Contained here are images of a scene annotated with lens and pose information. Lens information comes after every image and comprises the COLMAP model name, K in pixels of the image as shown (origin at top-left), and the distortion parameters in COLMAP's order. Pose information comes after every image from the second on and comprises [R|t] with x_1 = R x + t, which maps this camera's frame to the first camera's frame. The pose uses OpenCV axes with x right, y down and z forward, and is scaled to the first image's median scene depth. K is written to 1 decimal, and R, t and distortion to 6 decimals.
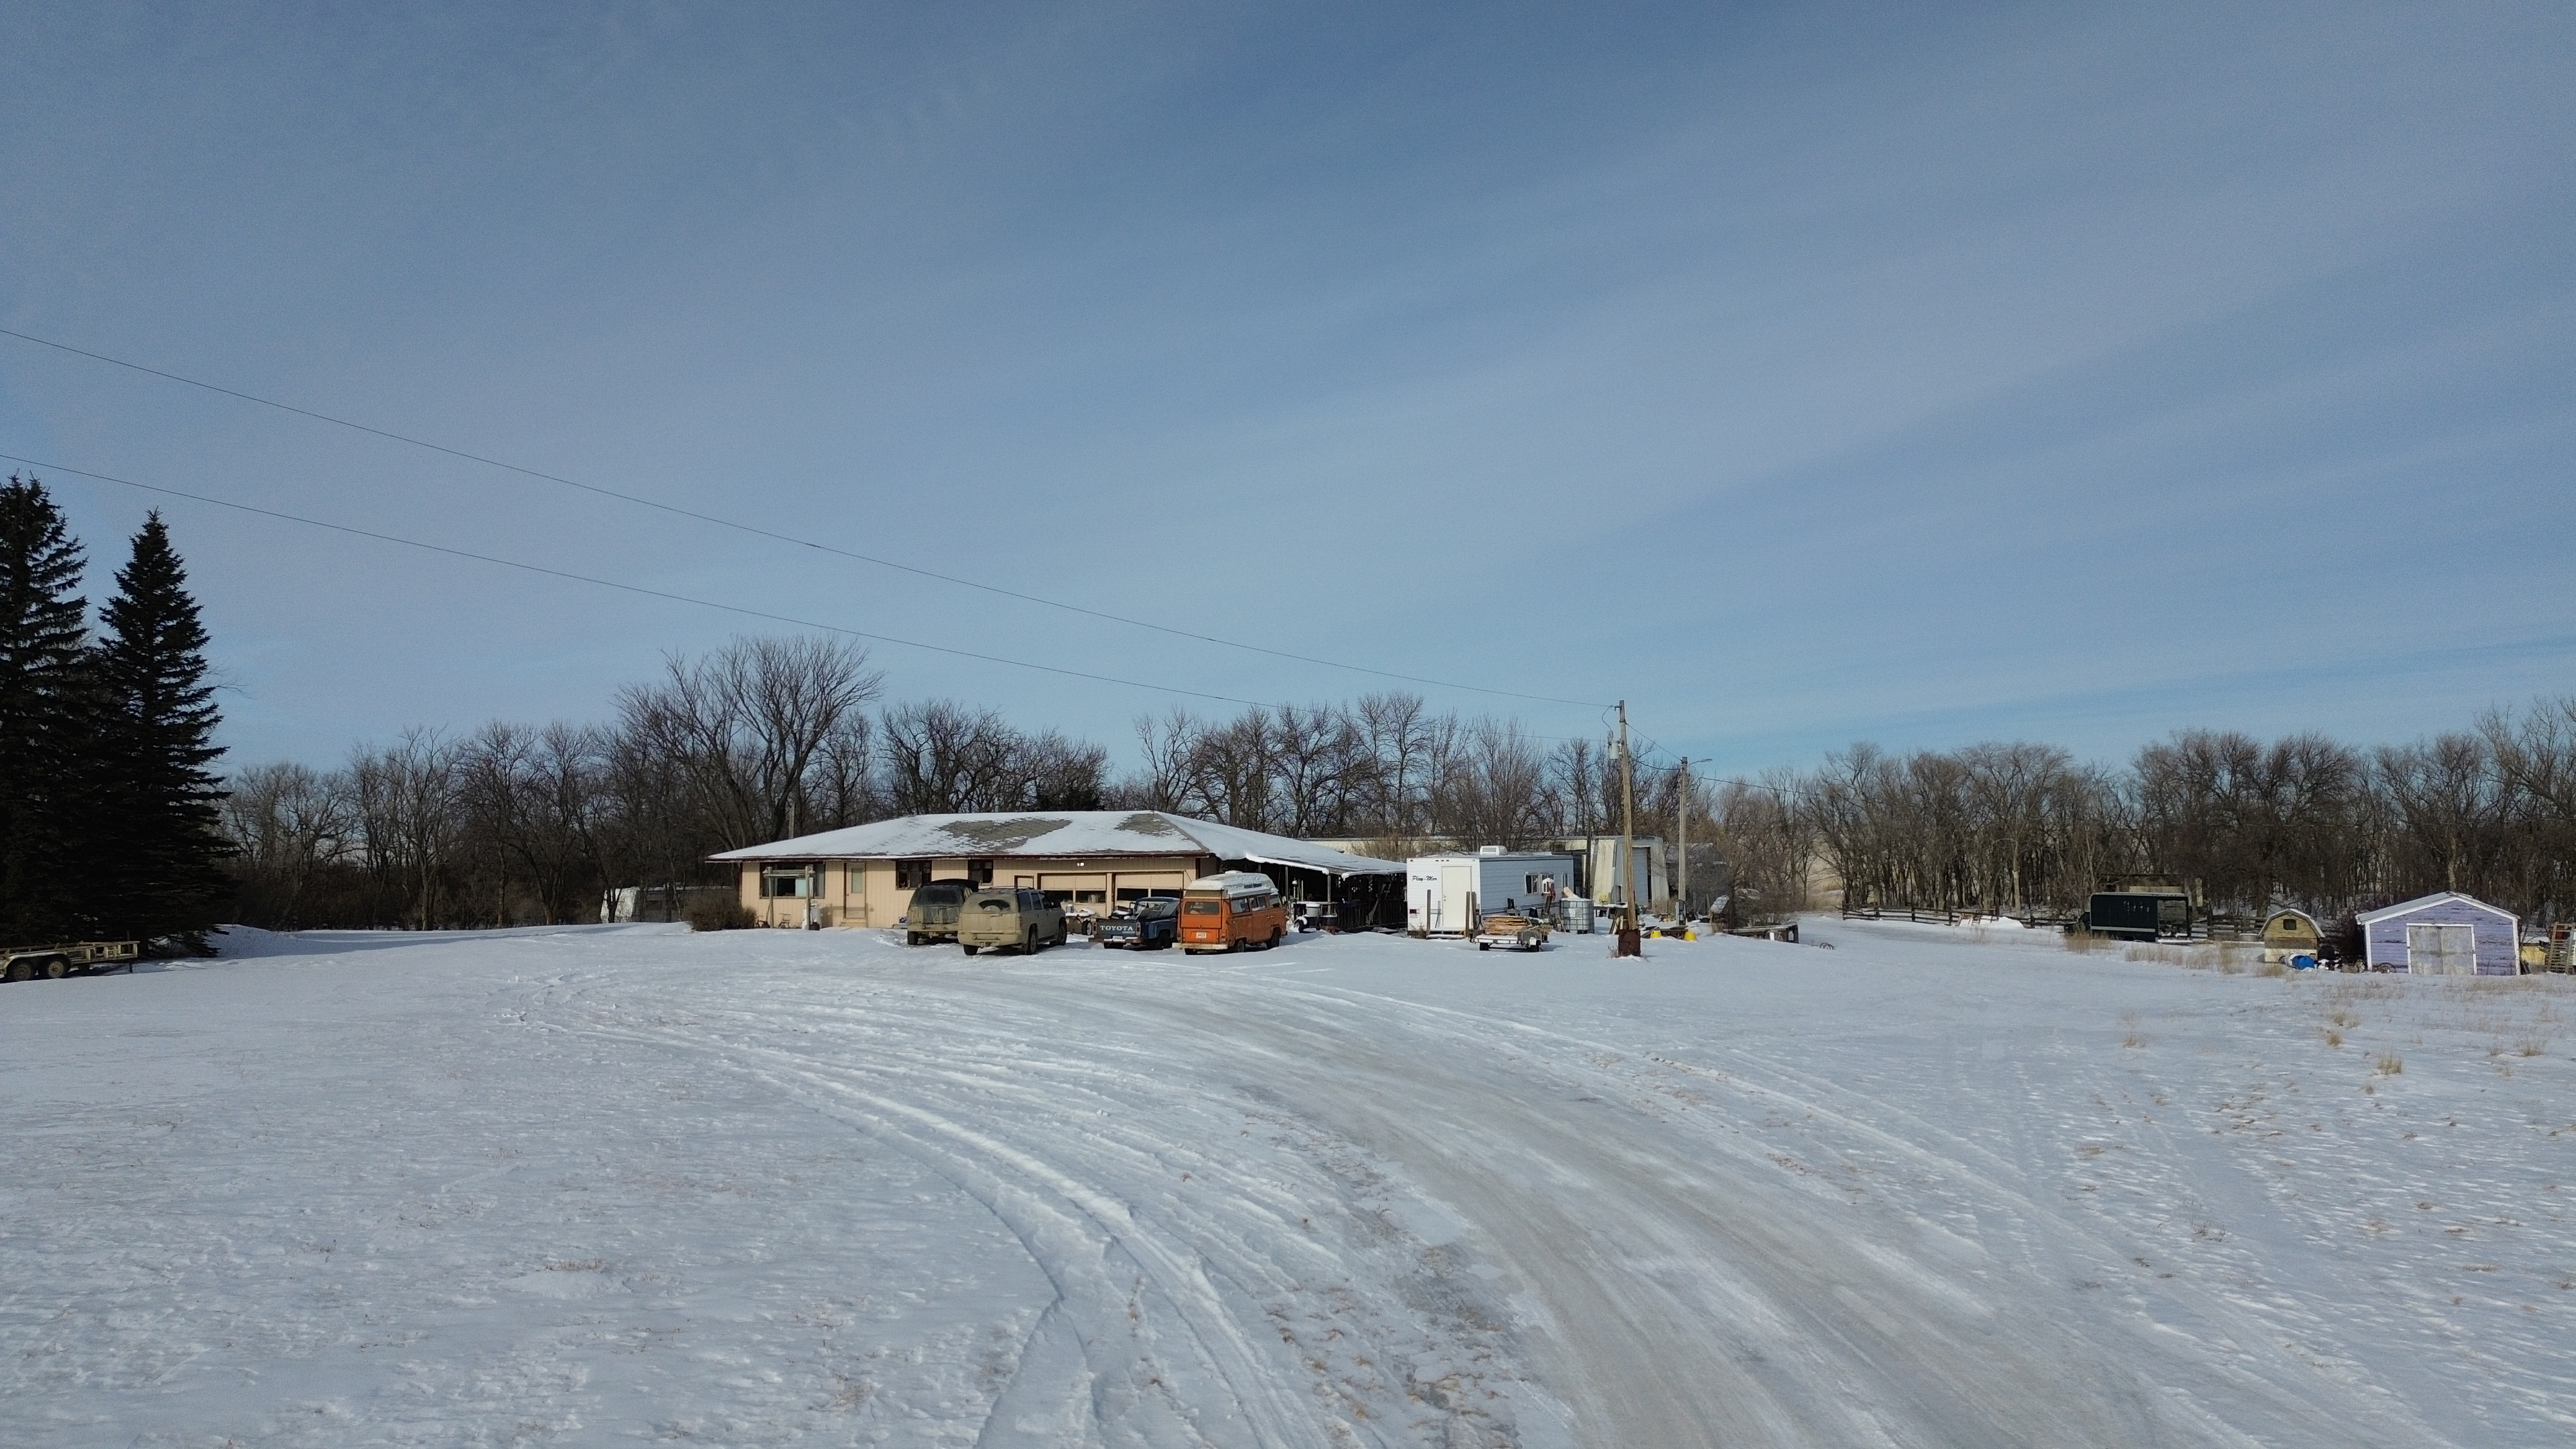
lens RADIAL K [[1785.6, 0, 1282.8], [0, 1785.6, 702.1], [0, 0, 1]] dist [0.069319, -0.034379]
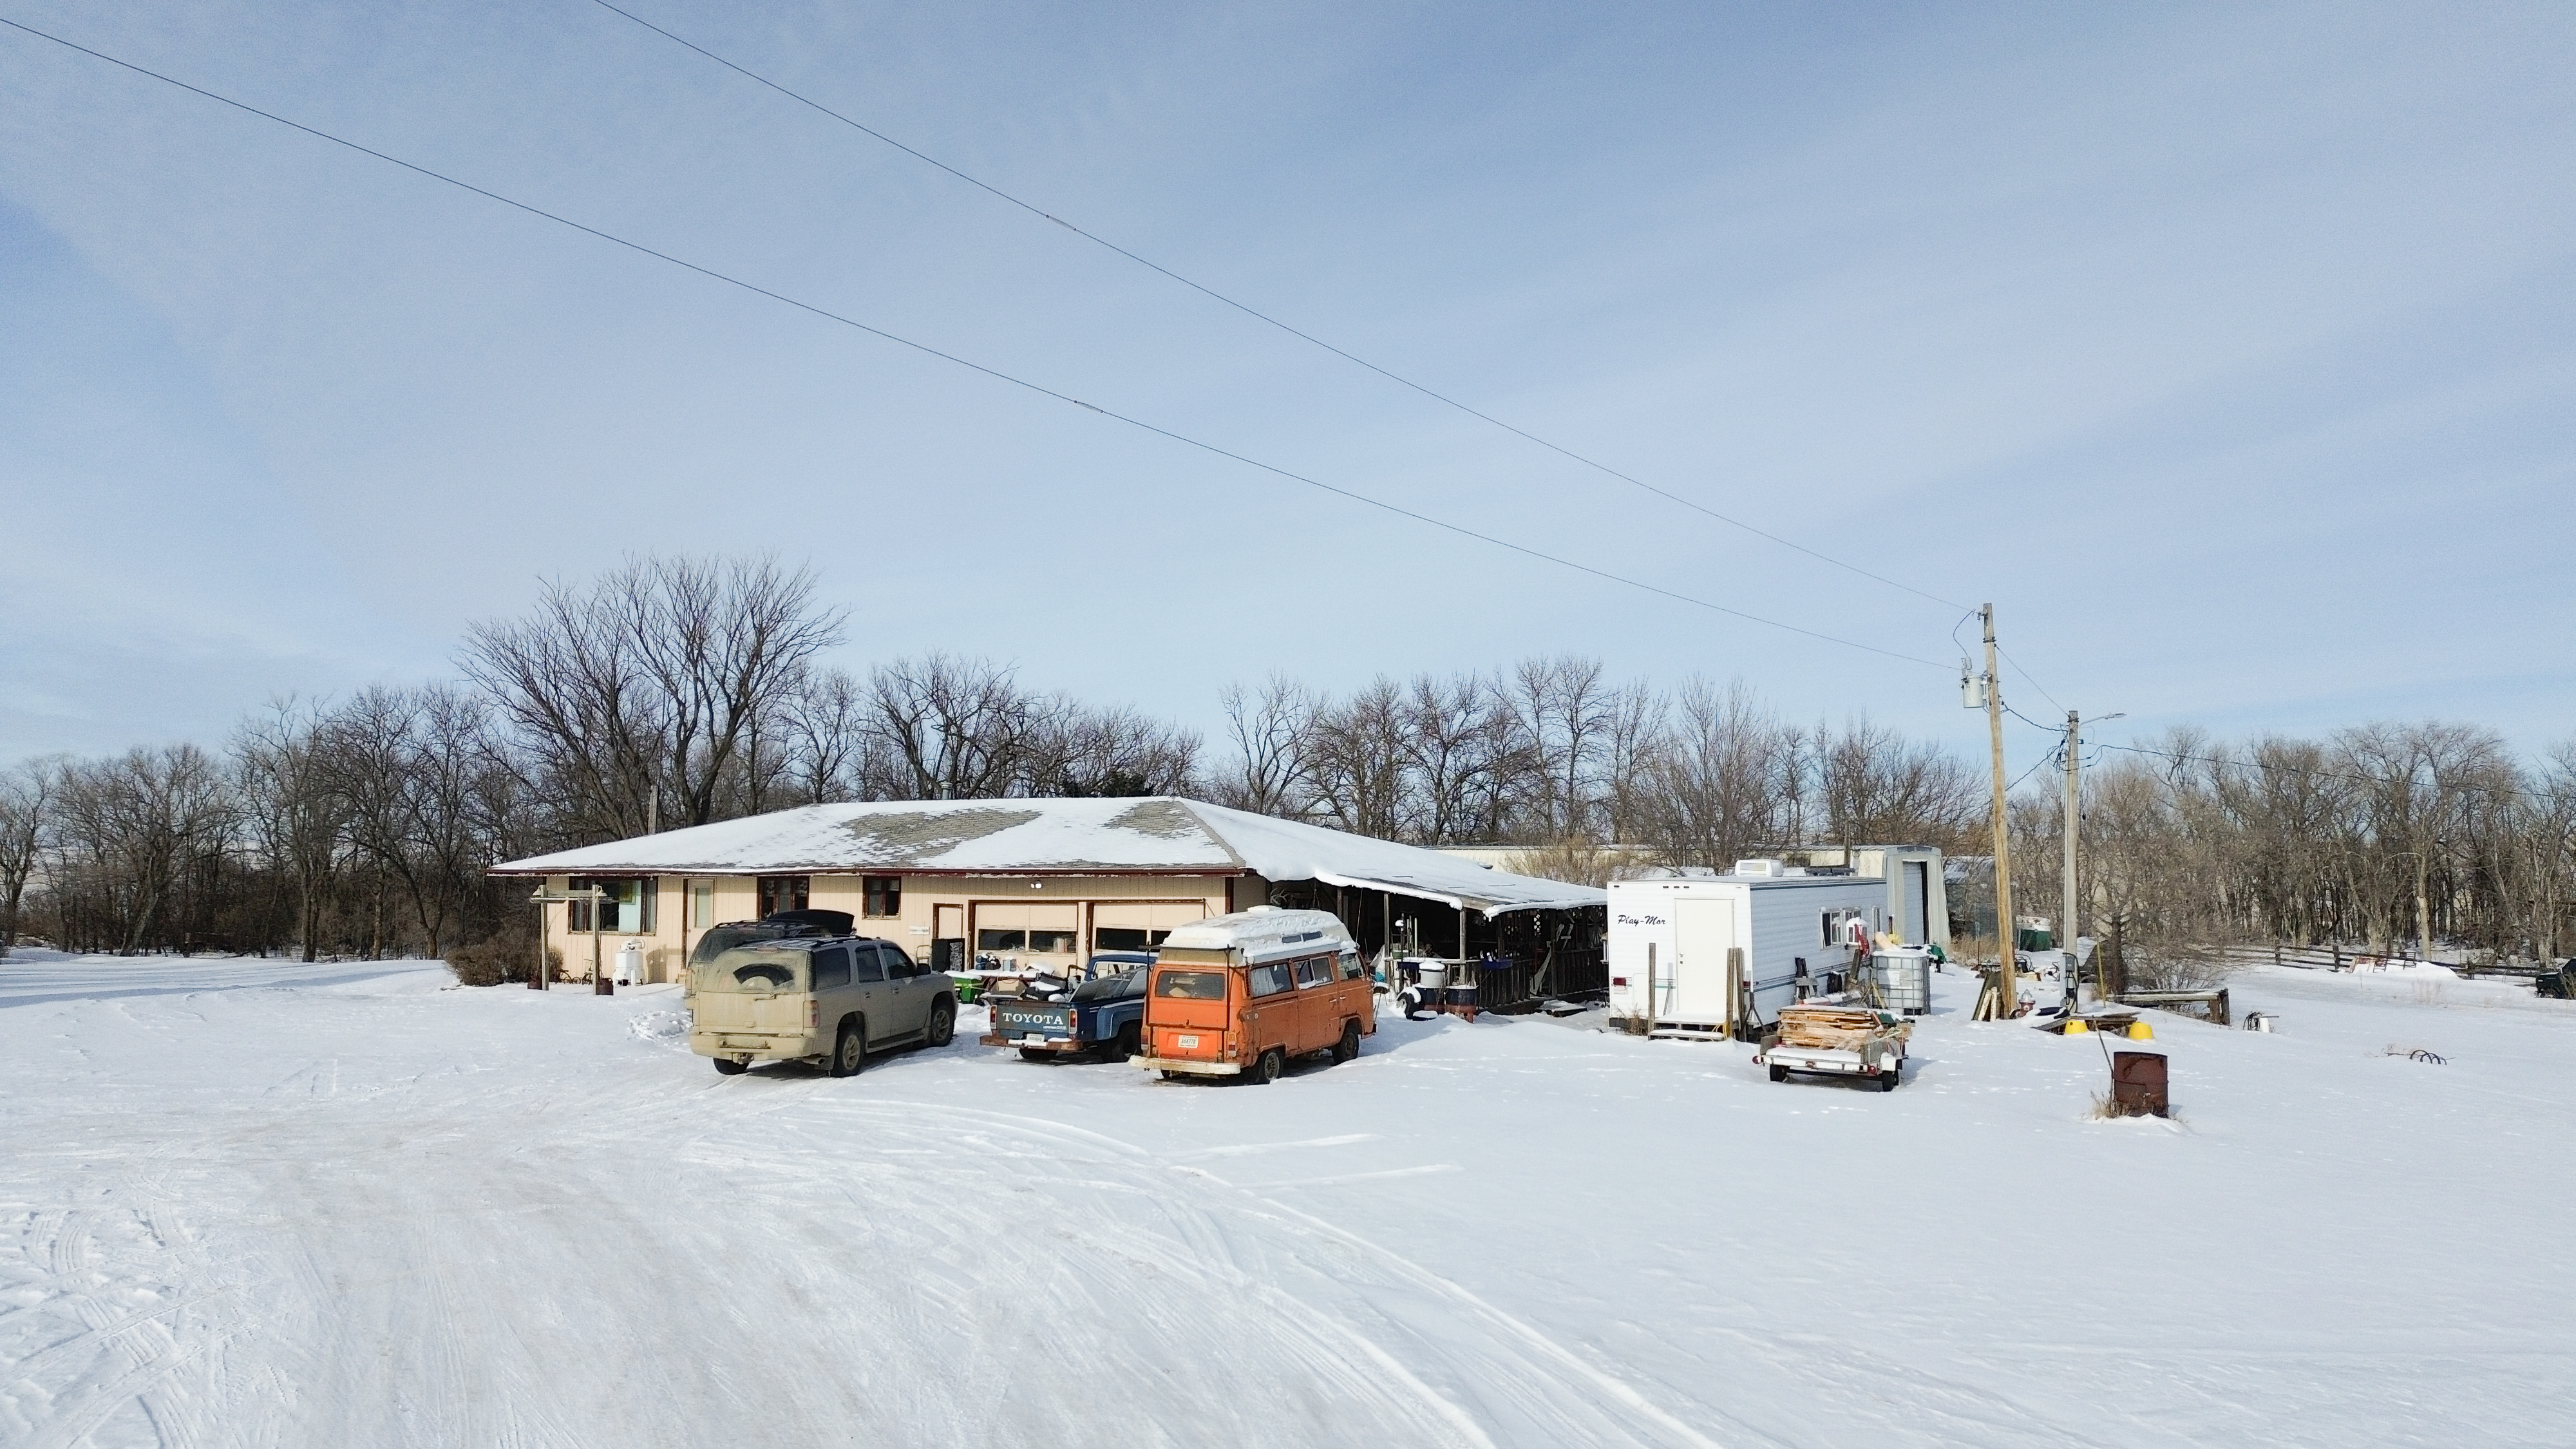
lens RADIAL K [[1785.6, 0, 1286.4], [0, 1785.6, 716.5], [0, 0, 1]] dist [0.069319, -0.034379]
pose [[0.996367, 0.000022, -0.085164, 0.016380], [0.000239, 0.999995, 0.003056, 0.030997], [0.085163, -0.003065, 0.996362, 0.391452]]
